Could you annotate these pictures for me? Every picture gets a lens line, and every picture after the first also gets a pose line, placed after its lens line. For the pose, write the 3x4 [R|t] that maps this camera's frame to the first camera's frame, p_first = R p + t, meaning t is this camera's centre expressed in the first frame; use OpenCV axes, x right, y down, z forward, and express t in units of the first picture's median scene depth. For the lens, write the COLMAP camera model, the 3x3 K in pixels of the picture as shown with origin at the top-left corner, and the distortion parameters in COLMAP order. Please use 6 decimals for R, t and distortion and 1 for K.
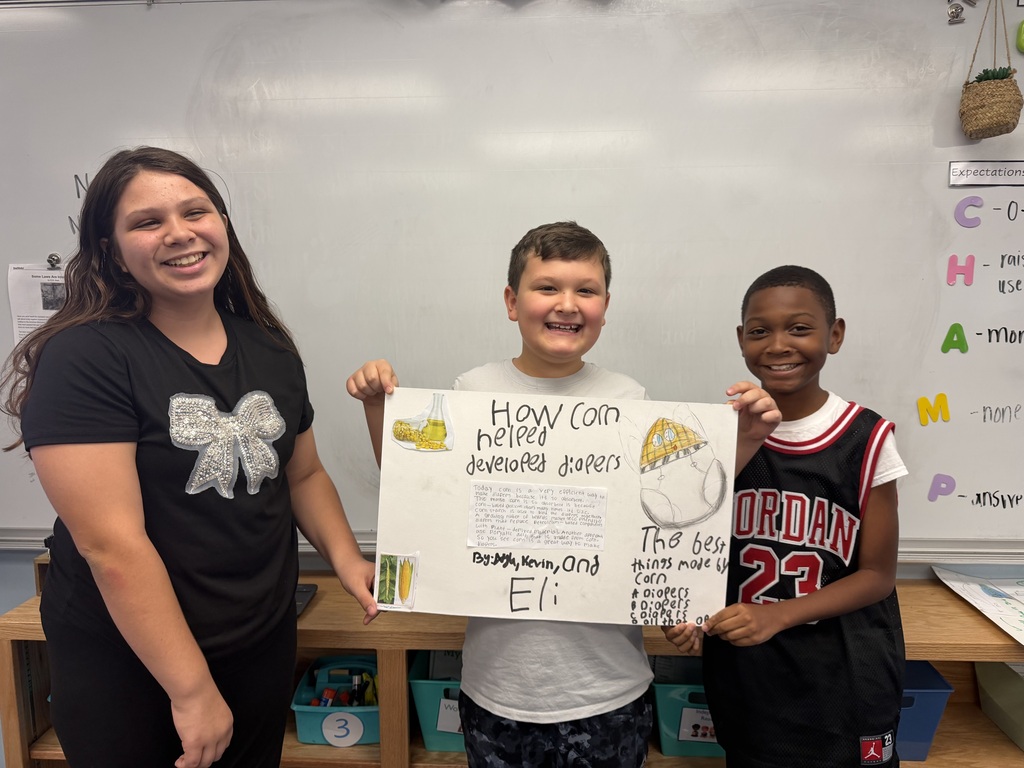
lens RADIAL K [[721.2, 0, 507.0], [0, 721.2, 390.3], [0, 0, 1]] dist [0.003832, -0.011937]
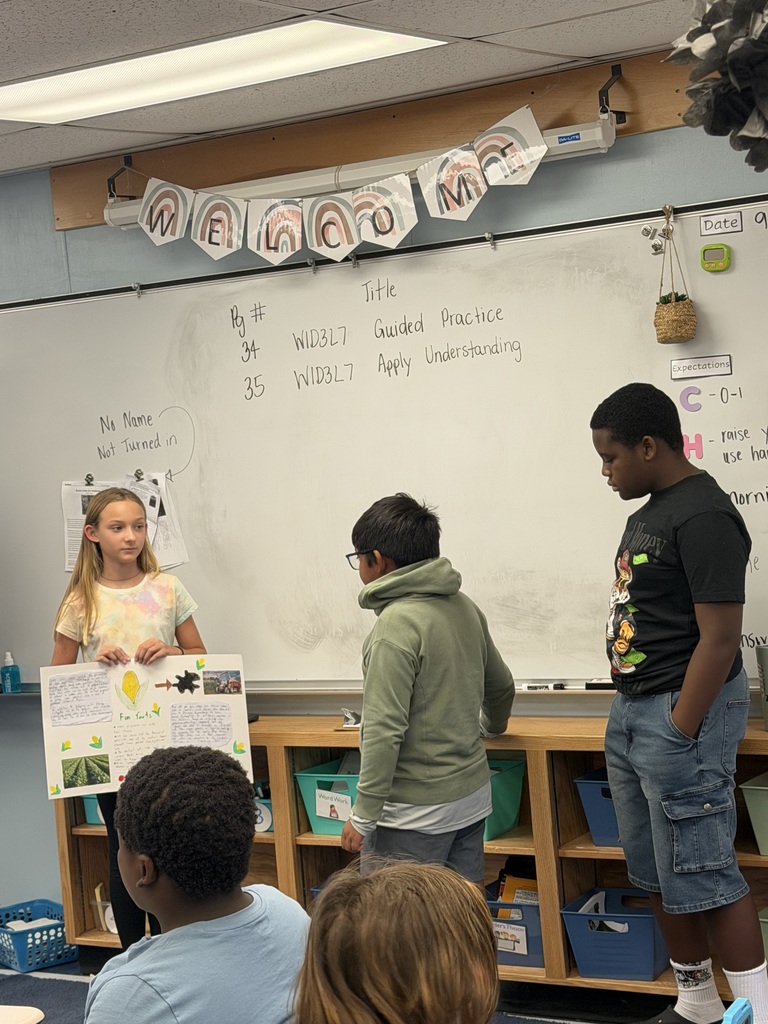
lens RADIAL K [[1917.5, 0, 376.8], [0, 1917.5, 514.1], [0, 0, 1]] dist [0.091169, 0.000000]
pose [[0.874928, -0.048291, -0.481840, 1.704395], [0.015254, 0.997270, -0.072250, 0.168722], [0.484013, 0.055863, 0.873276, -2.040253]]
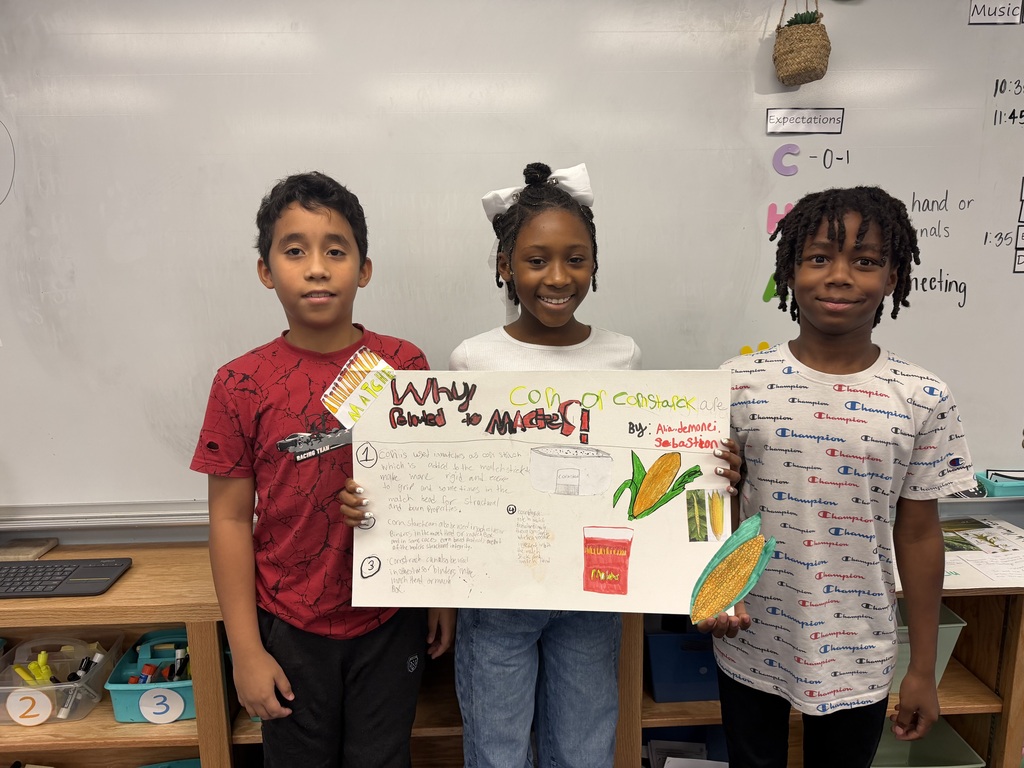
lens RADIAL K [[721.2, 0, 507.0], [0, 721.2, 385.5], [0, 0, 1]] dist [0.003832, -0.011937]
pose [[0.995346, -0.026445, 0.092669, 0.150887], [0.022030, 0.998588, 0.048346, 0.008620], [-0.093817, -0.046080, 0.994523, 0.023568]]
